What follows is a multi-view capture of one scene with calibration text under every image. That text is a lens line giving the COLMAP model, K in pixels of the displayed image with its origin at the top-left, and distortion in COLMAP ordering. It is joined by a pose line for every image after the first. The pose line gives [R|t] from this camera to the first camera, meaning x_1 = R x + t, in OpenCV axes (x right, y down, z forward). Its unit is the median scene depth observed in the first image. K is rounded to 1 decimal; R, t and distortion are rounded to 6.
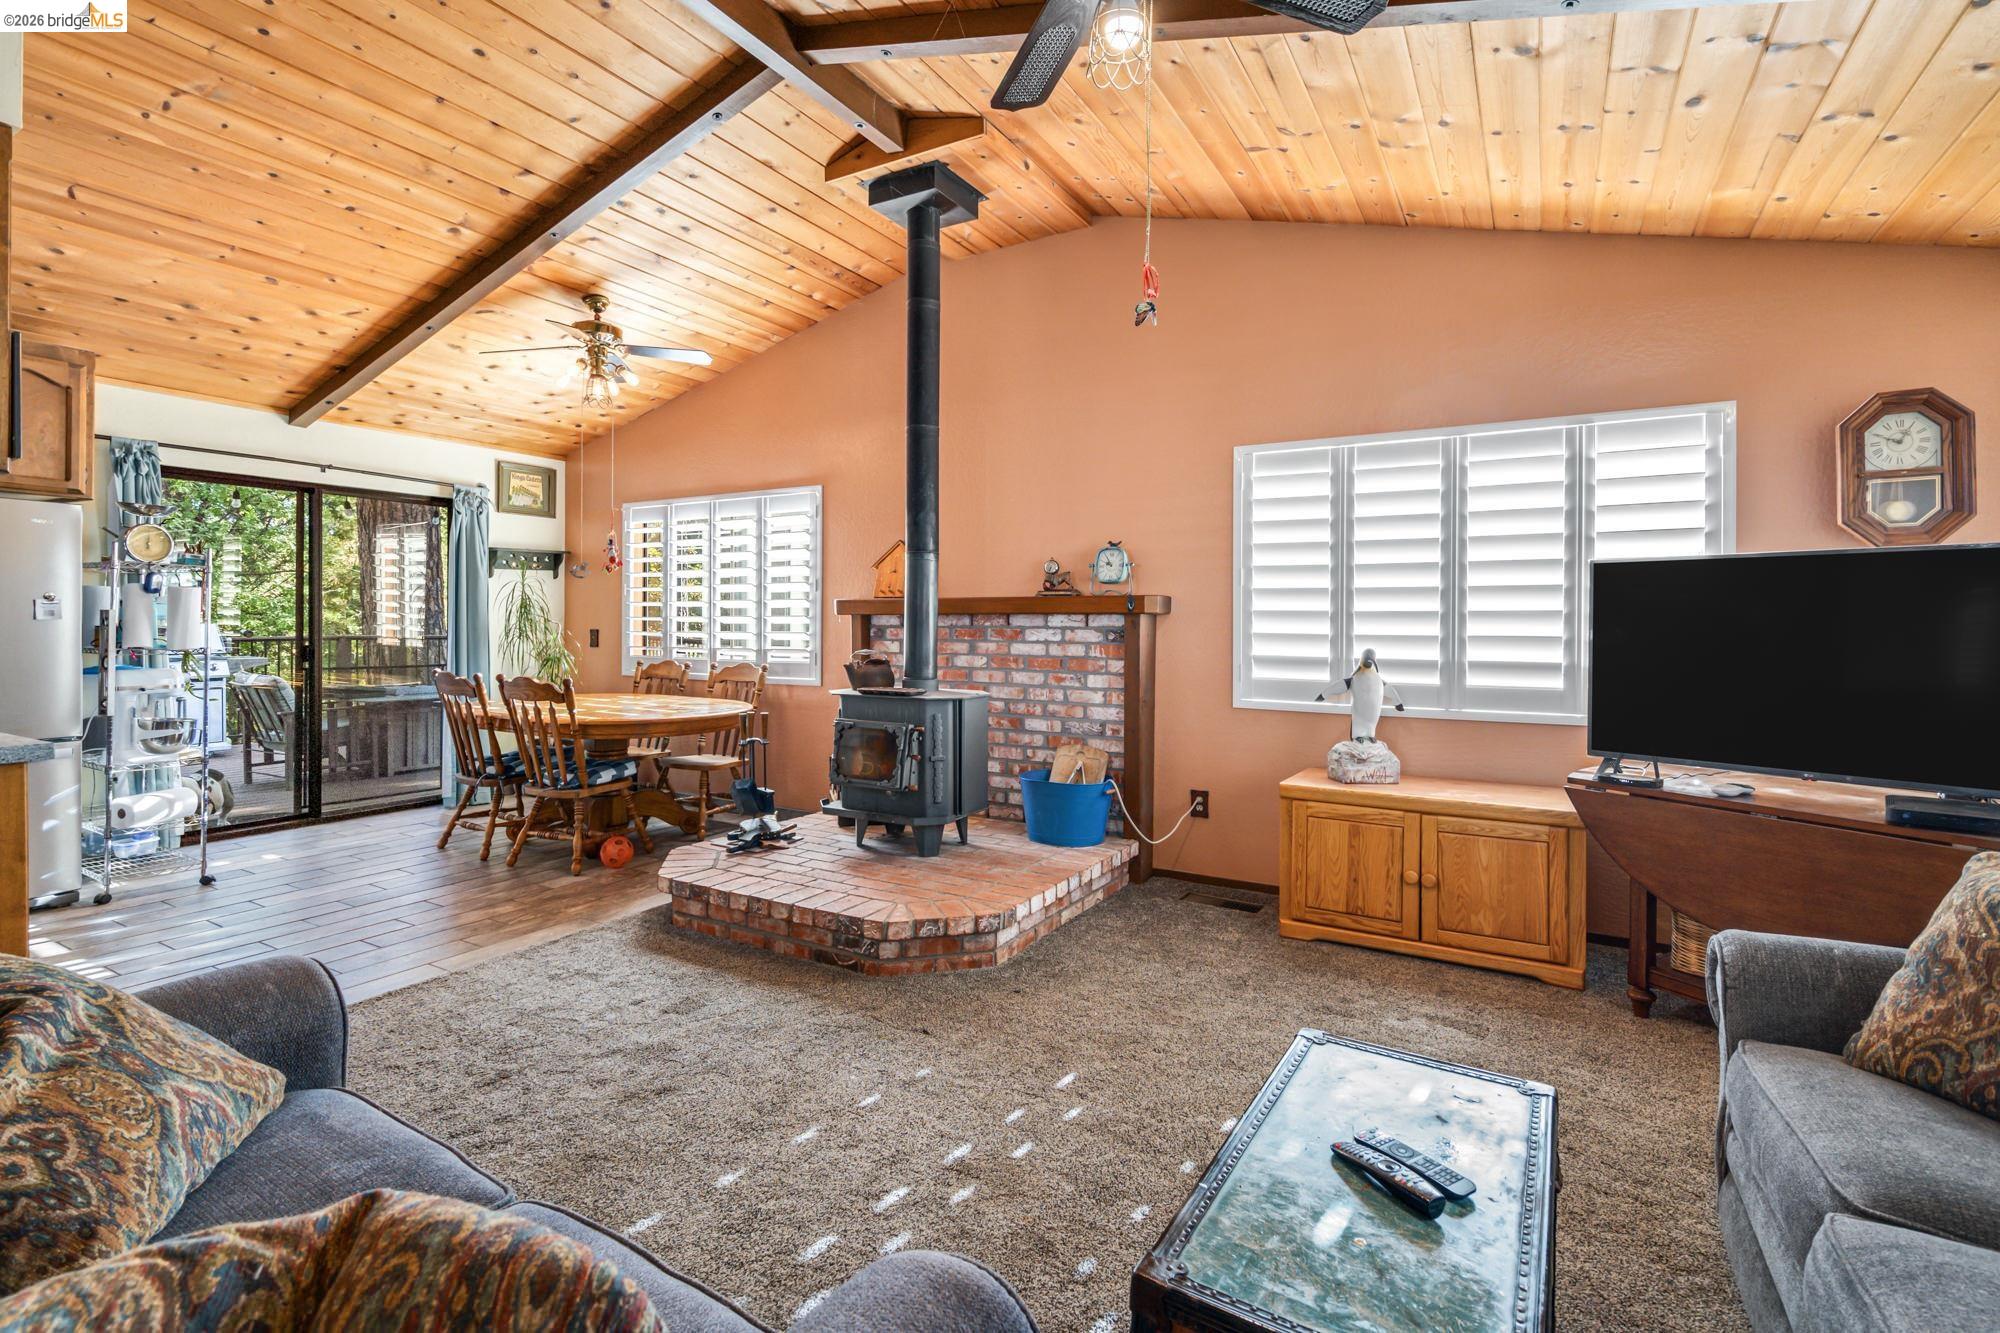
lens RADIAL K [[916.0, 0, 998.2], [0, 916.0, 628.0], [0, 0, 1]] dist [-0.009974, 0.002457]
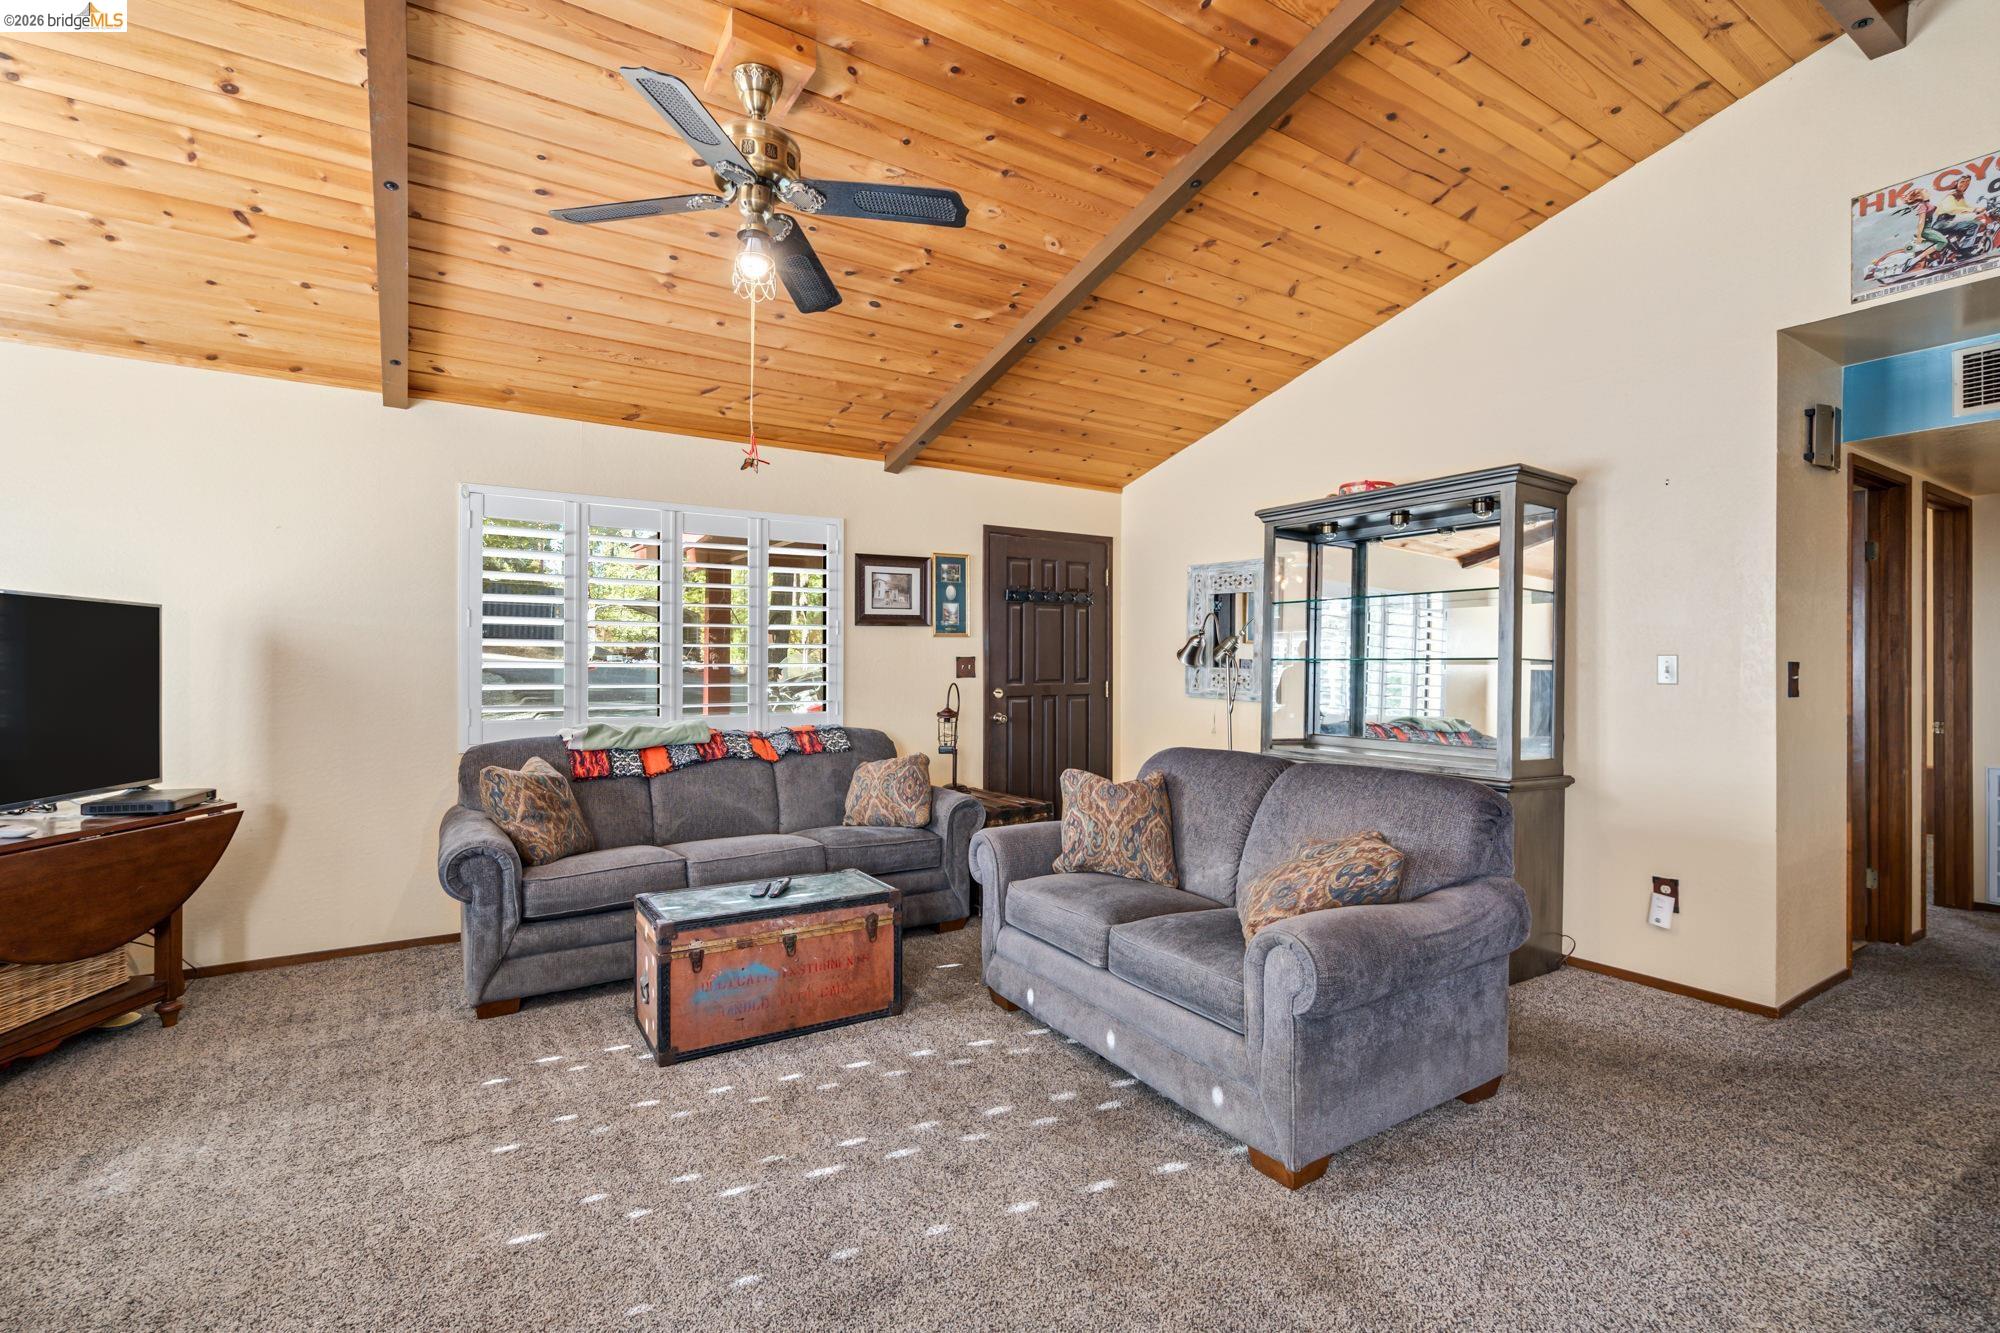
lens RADIAL K [[916.0, 0, 995.2], [0, 916.0, 665.6], [0, 0, 1]] dist [-0.009974, 0.002457]
pose [[-0.890842, -0.009264, 0.454219, -0.389819], [-0.005733, 0.999942, 0.009151, -0.009161], [-0.454277, 0.005548, -0.890843, 0.941238]]
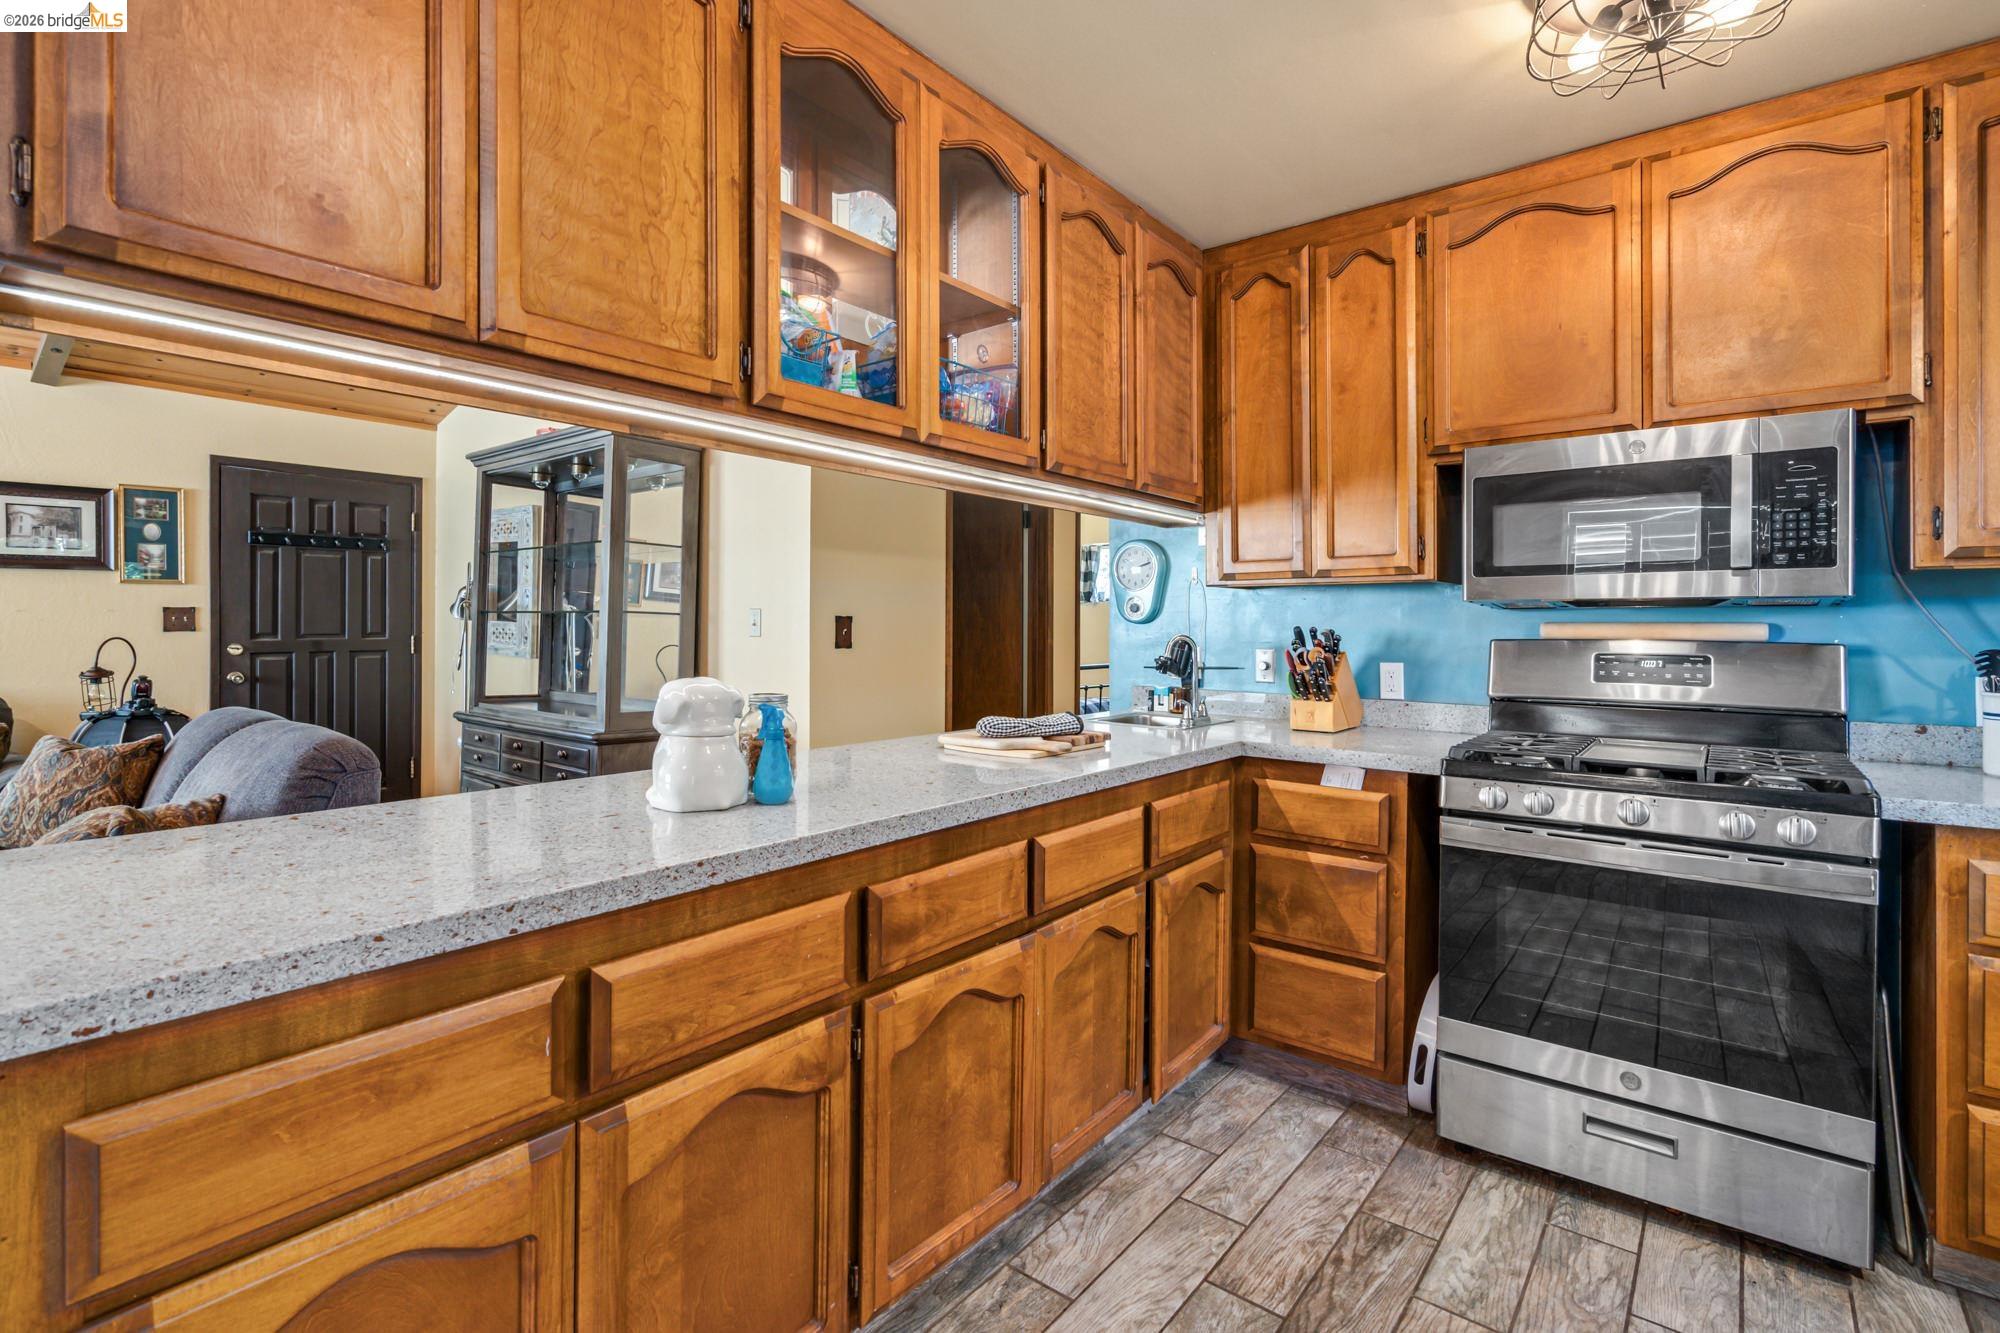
lens RADIAL K [[916.0, 0, 977.8], [0, 916.0, 632.3], [0, 0, 1]] dist [-0.009974, 0.002457]
pose [[-0.989900, -0.015801, 0.140887, -0.909501], [-0.013813, 0.999791, 0.015077, -0.009042], [-0.141096, 0.012978, -0.989911, 0.759189]]
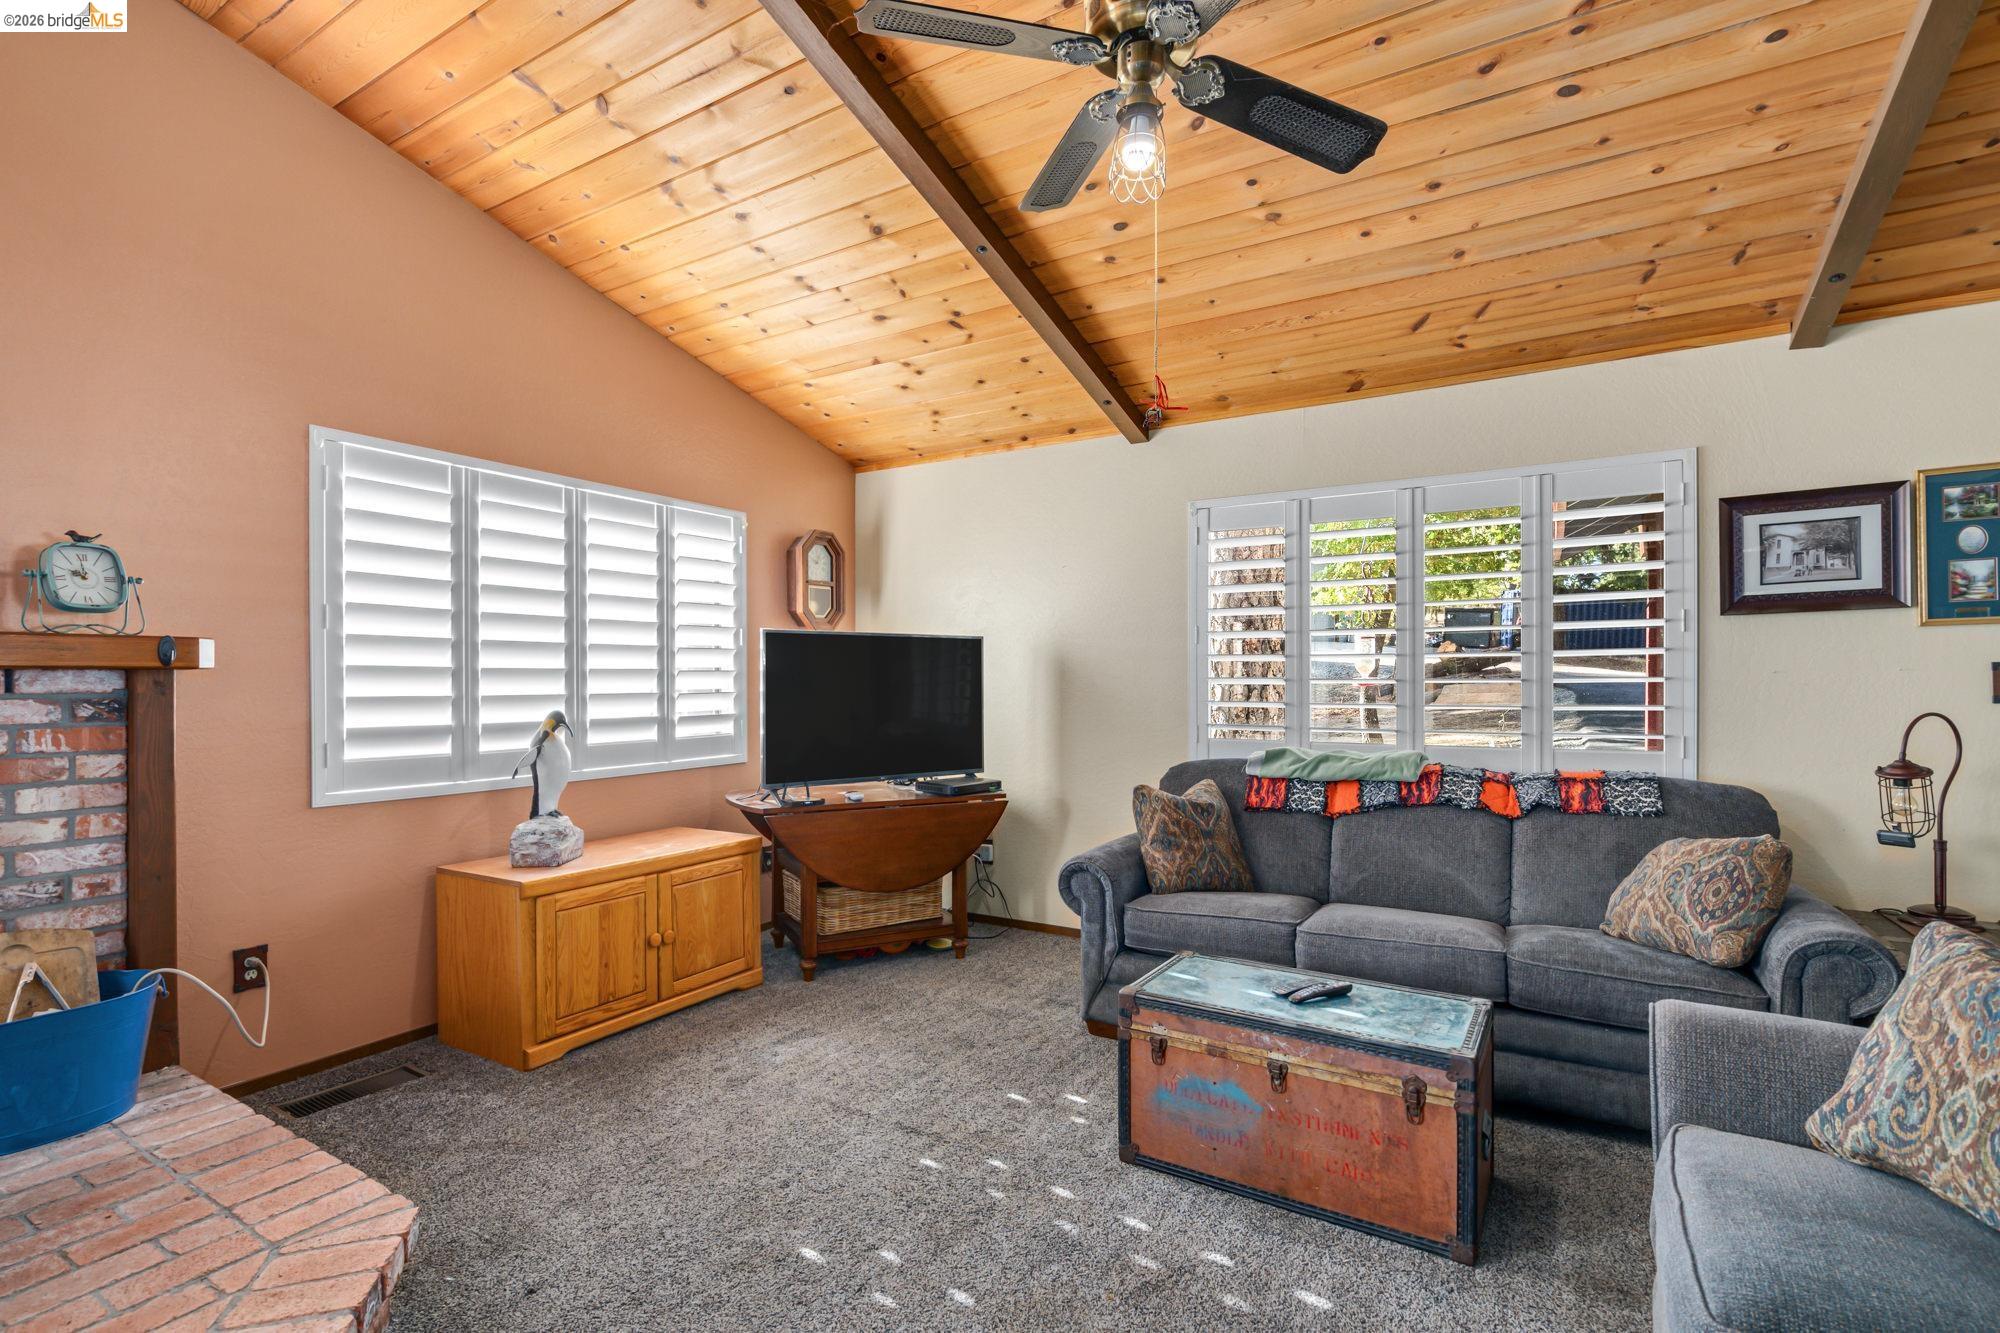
lens RADIAL K [[916.0, 0, 991.3], [0, 916.0, 682.4], [0, 0, 1]] dist [-0.009974, 0.002457]
pose [[0.022987, -0.008420, 0.999700, -0.433673], [0.009908, 0.999917, 0.008194, -0.007235], [-0.999687, 0.009717, 0.023069, 0.509560]]
